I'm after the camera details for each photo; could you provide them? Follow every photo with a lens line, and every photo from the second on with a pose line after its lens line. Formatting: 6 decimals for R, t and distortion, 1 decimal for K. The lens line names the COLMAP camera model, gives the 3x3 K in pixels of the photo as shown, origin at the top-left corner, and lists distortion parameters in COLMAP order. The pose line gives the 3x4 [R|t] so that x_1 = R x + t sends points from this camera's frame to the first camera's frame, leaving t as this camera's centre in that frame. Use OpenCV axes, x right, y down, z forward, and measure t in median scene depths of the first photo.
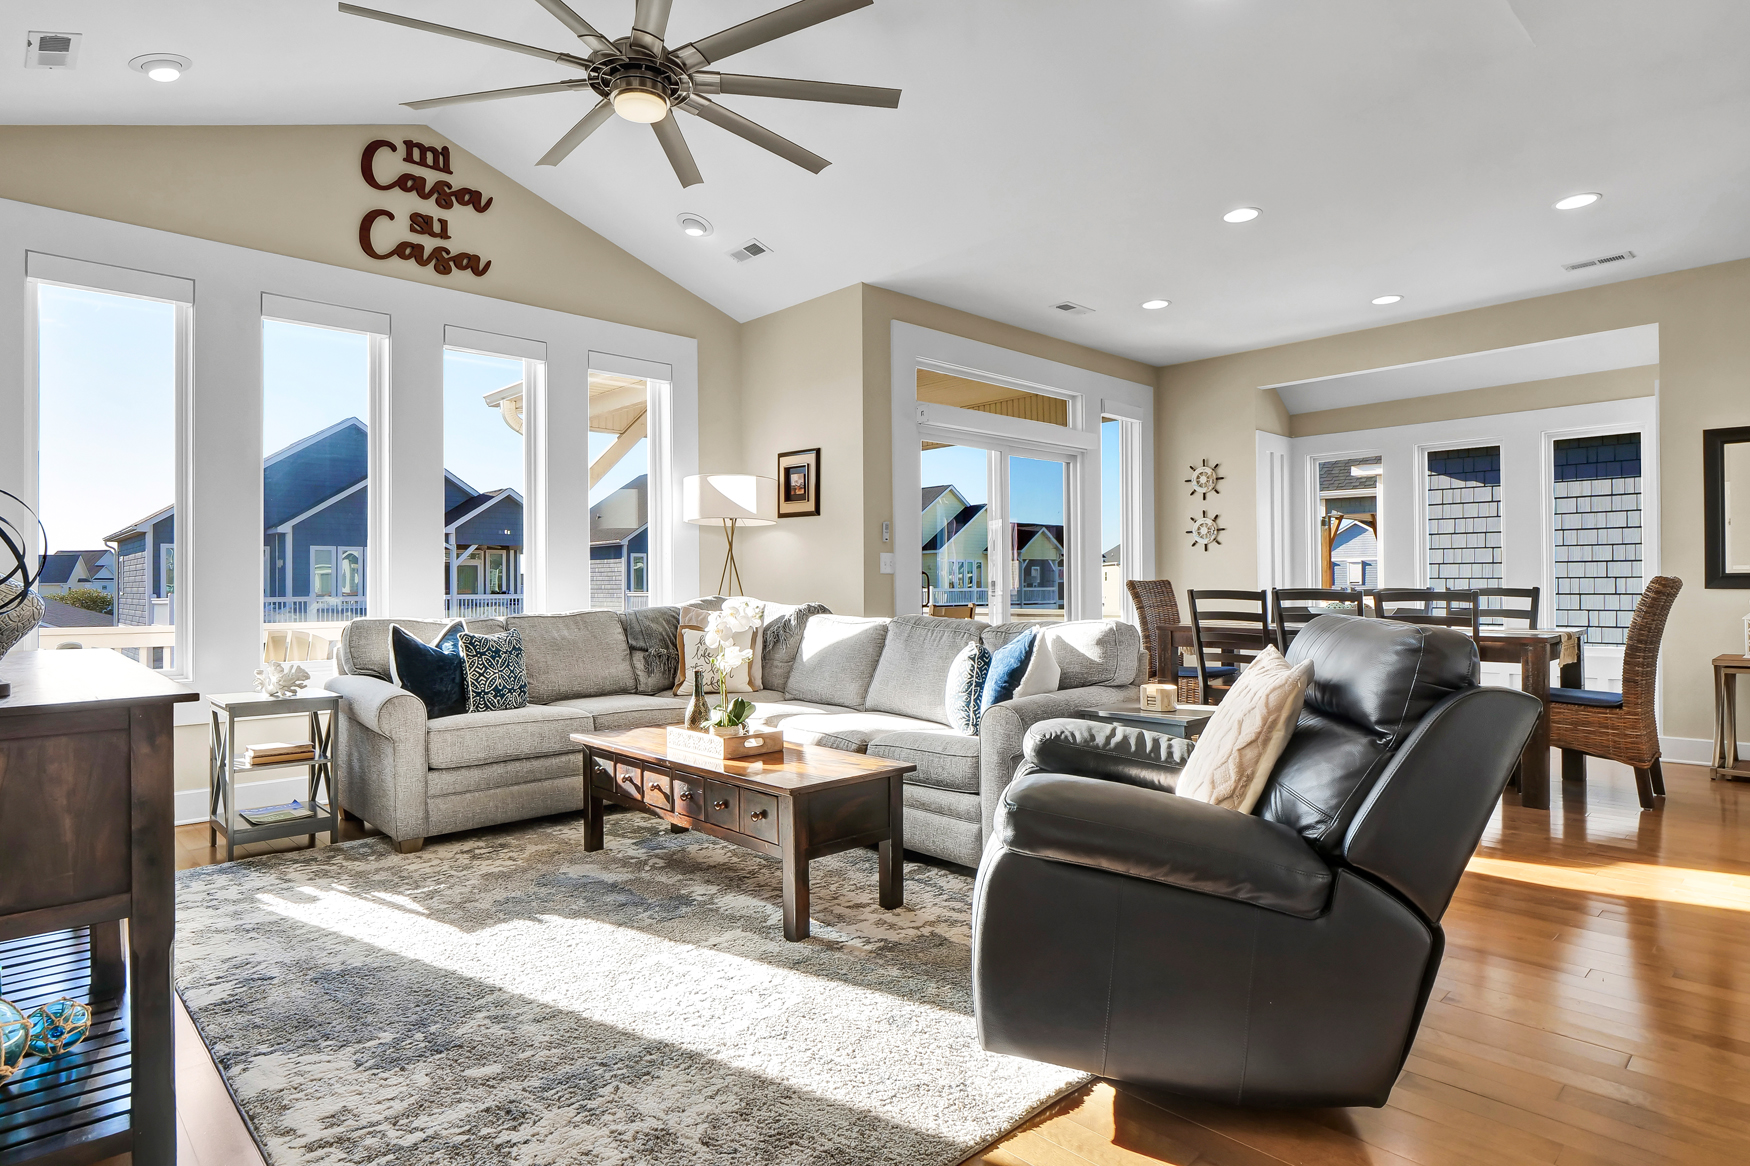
lens RADIAL K [[921.4, 0, 869.0], [0, 921.4, 579.6], [0, 0, 1]] dist [-0.005577, -0.002394]
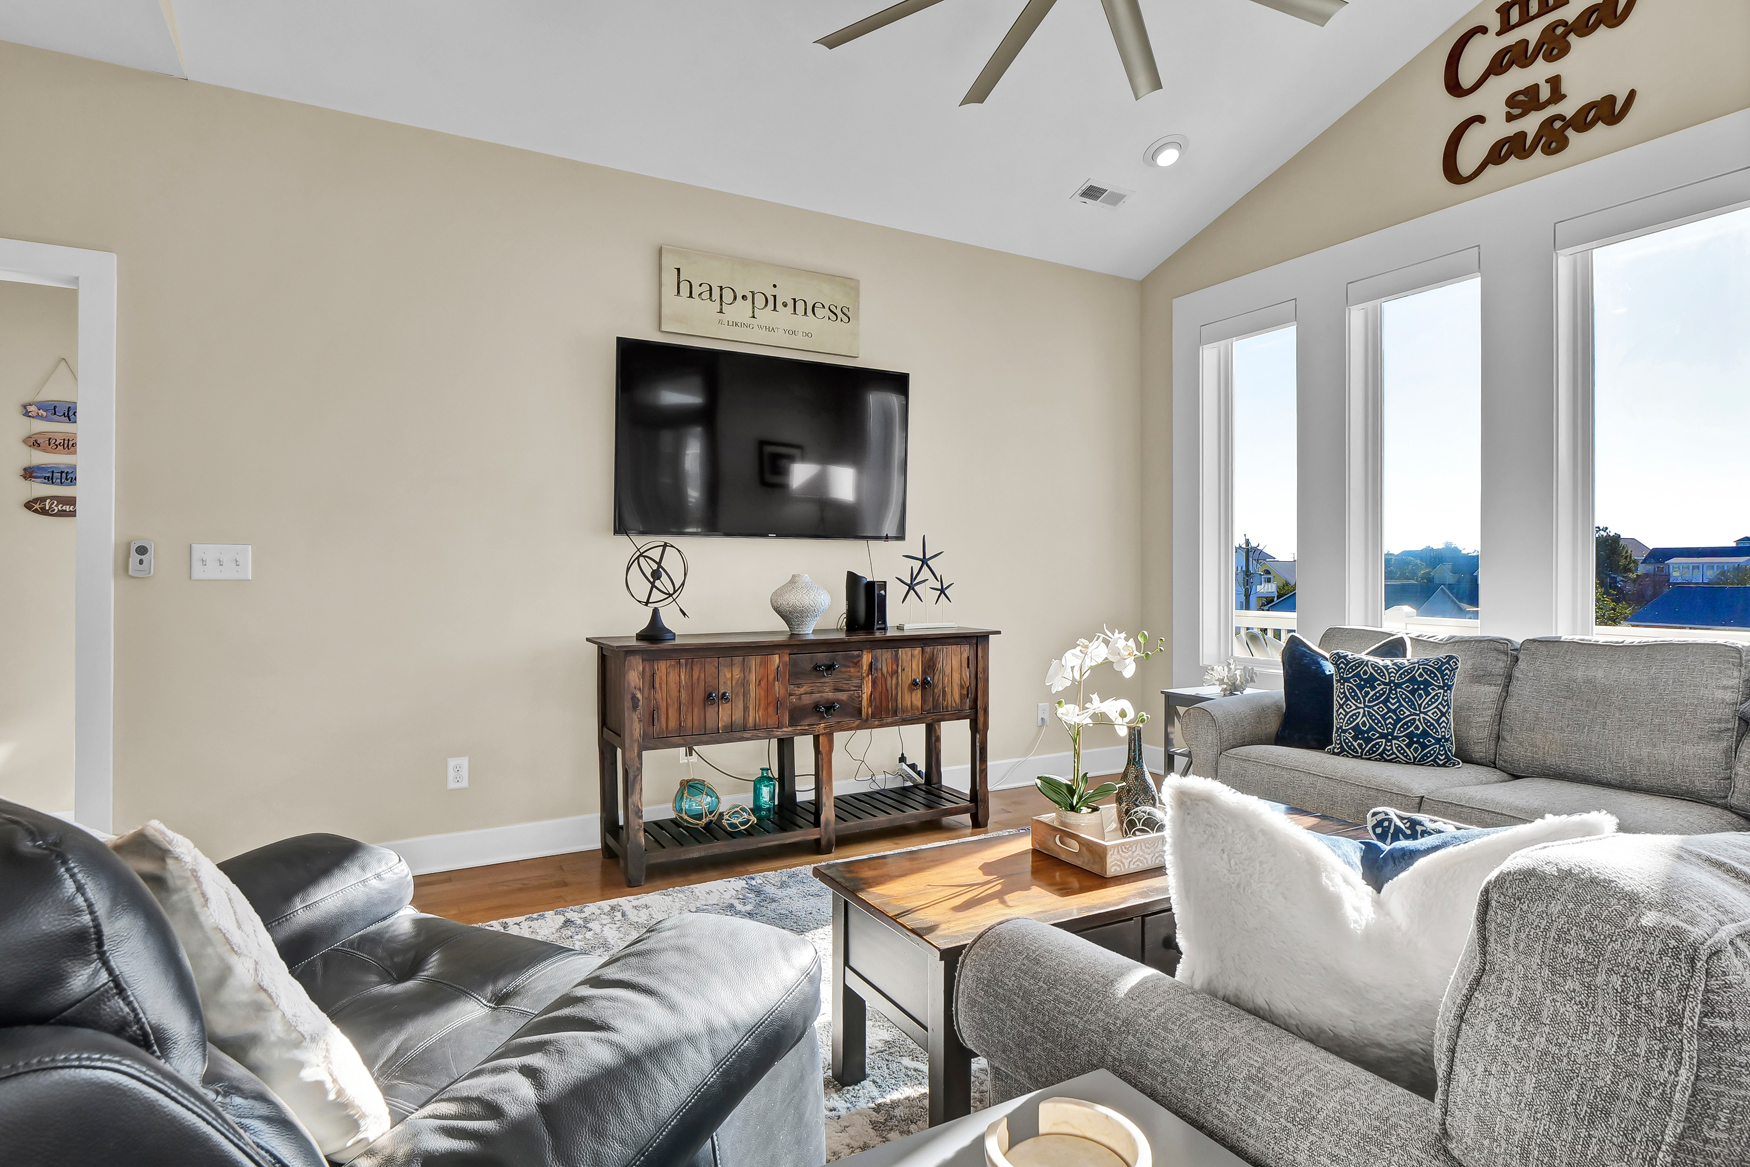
lens RADIAL K [[921.4, 0, 876.5], [0, 921.4, 577.1], [0, 0, 1]] dist [-0.005577, -0.002394]
pose [[-0.227128, 0.005074, -0.973852, 0.350621], [0.005443, 0.999977, 0.003940, -0.009621], [0.973850, -0.004406, -0.227150, 0.652169]]
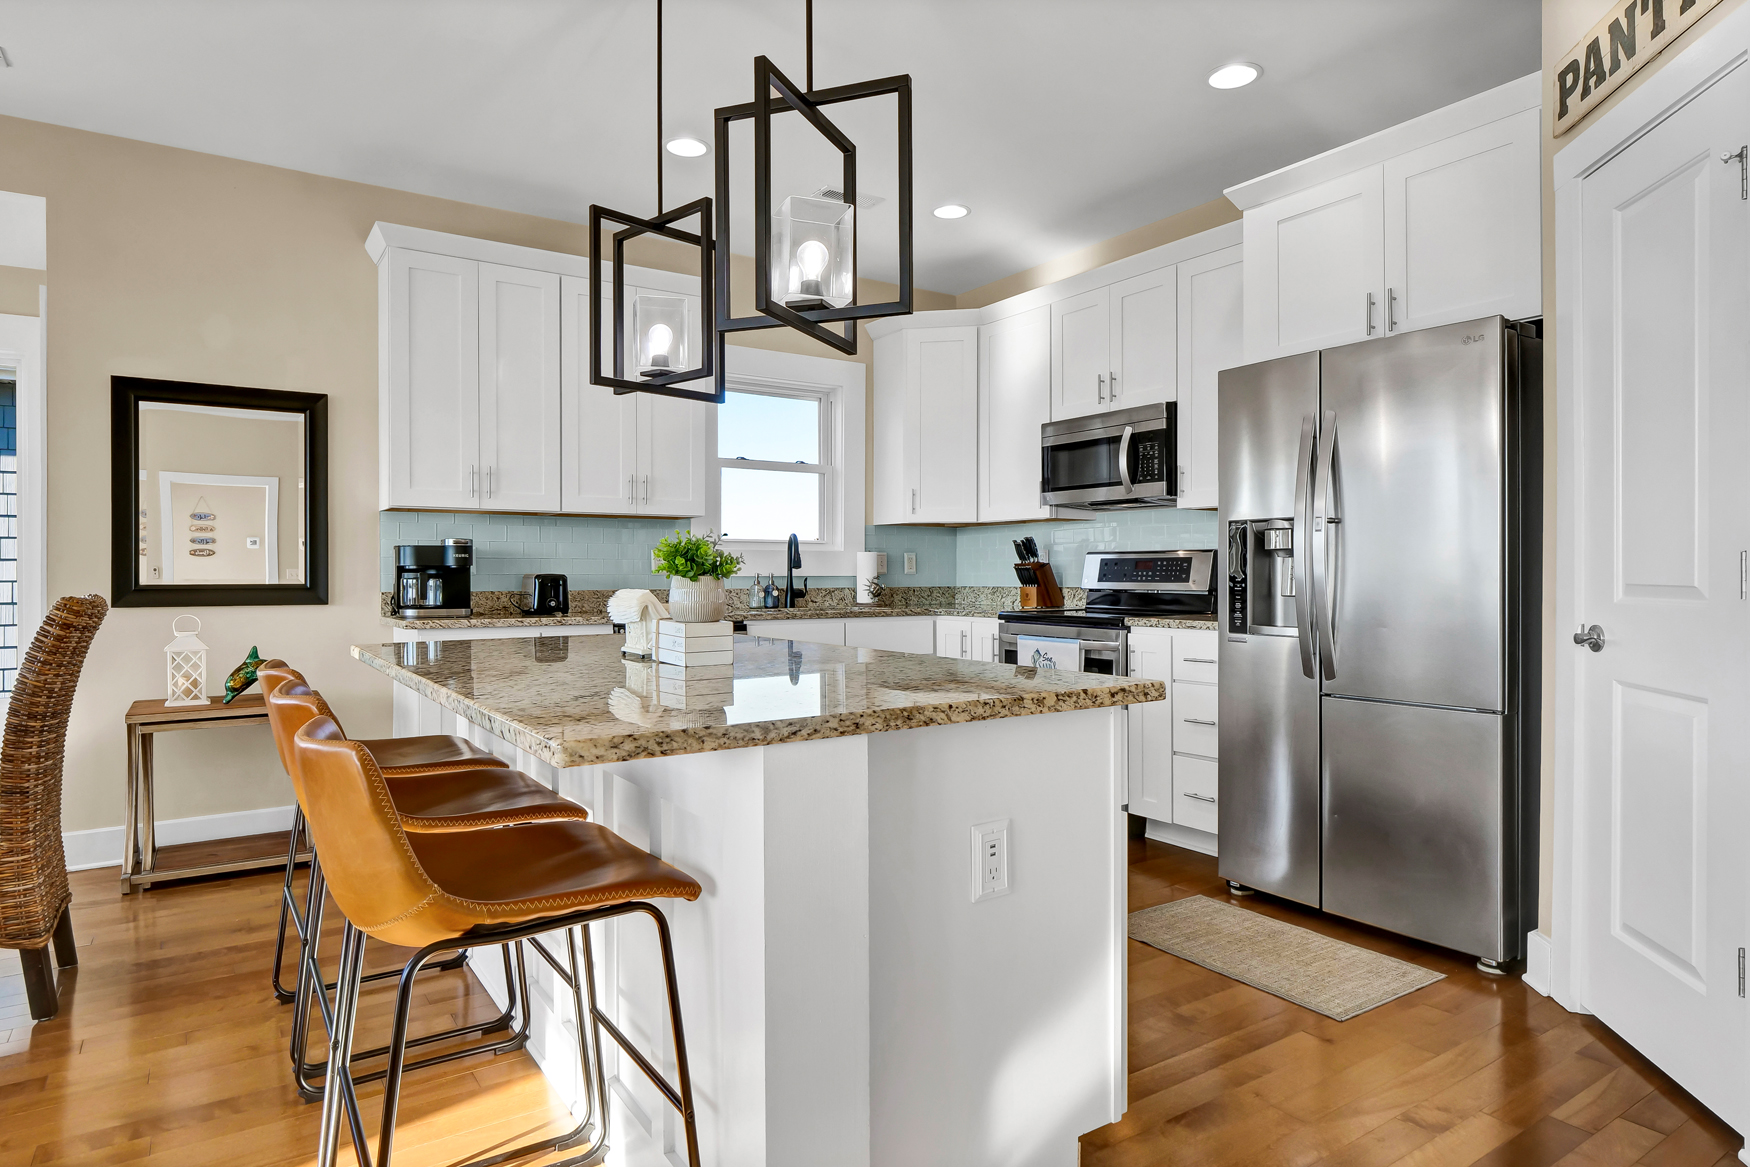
lens RADIAL K [[1006.9, 0, 874.7], [0, 1006.9, 569.4], [0, 0, 1]] dist [-0.004772, 0.002296]
pose [[0.156153, 0.010084, 0.987681, 0.269790], [-0.001685, 0.999949, -0.009943, -0.012055], [-0.987731, -0.000112, 0.156162, 0.330867]]
